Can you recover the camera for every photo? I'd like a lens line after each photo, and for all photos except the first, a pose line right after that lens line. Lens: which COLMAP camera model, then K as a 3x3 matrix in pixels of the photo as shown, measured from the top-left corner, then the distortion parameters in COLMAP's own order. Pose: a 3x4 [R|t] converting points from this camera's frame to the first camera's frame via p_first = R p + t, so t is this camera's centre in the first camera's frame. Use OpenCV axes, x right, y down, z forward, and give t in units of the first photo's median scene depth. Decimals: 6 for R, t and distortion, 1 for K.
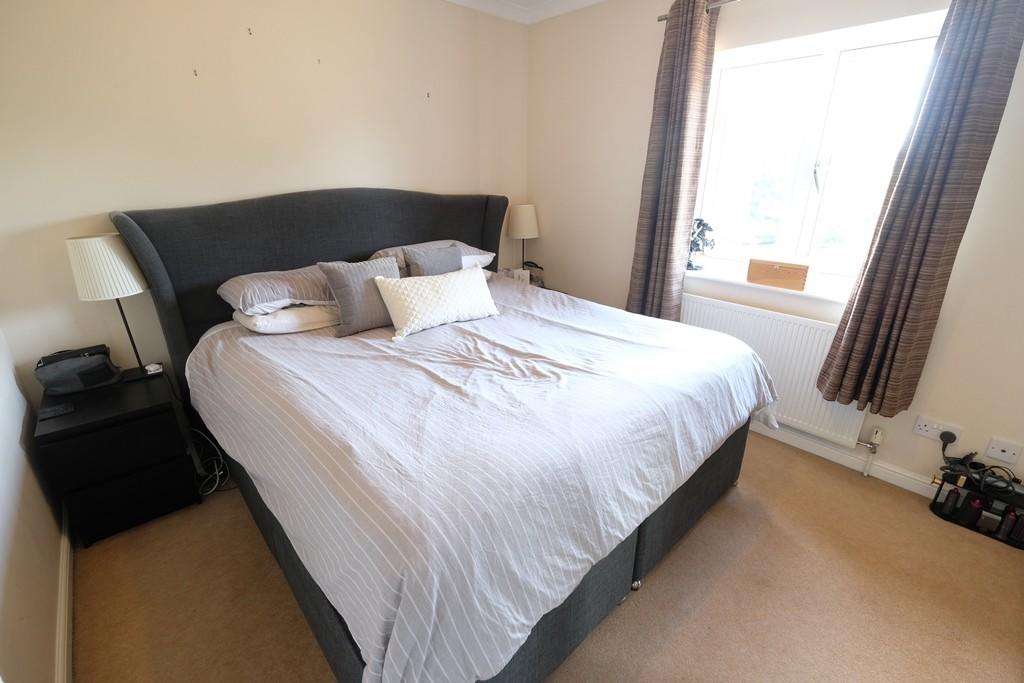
lens RADIAL K [[449.9, 0, 510.4], [0, 449.9, 340.4], [0, 0, 1]] dist [-0.003669, 0.001210]
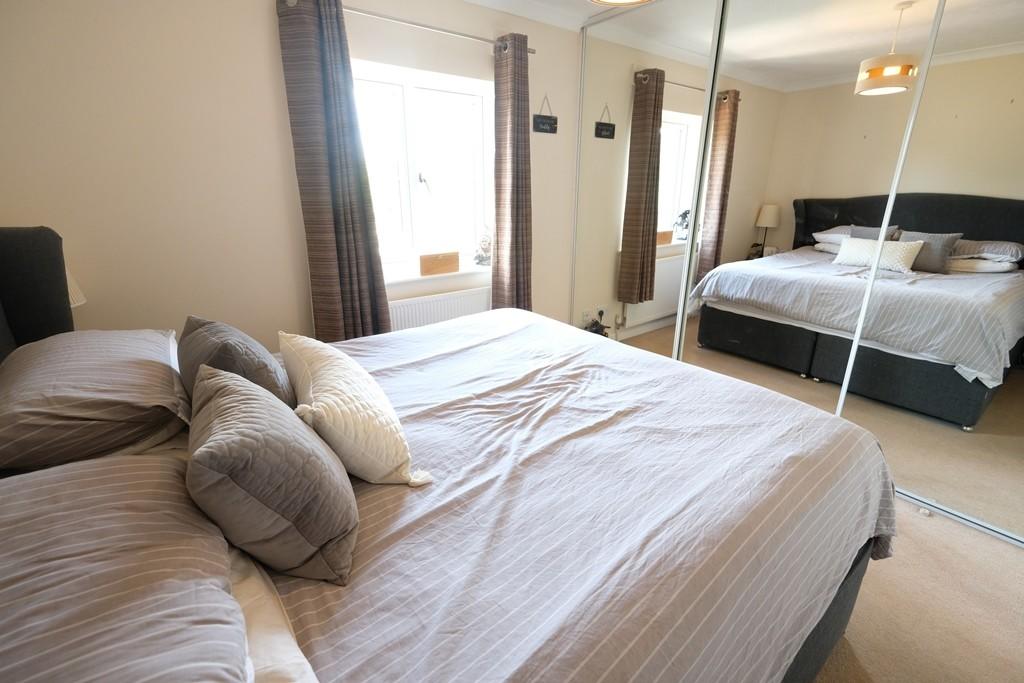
lens RADIAL K [[449.9, 0, 510.4], [0, 449.9, 338.3], [0, 0, 1]] dist [-0.003669, 0.001210]
pose [[0.077182, -0.317858, 0.944992, -0.764720], [0.353186, 0.895073, 0.272221, -0.285851], [-0.932364, 0.312747, 0.181347, 0.817386]]
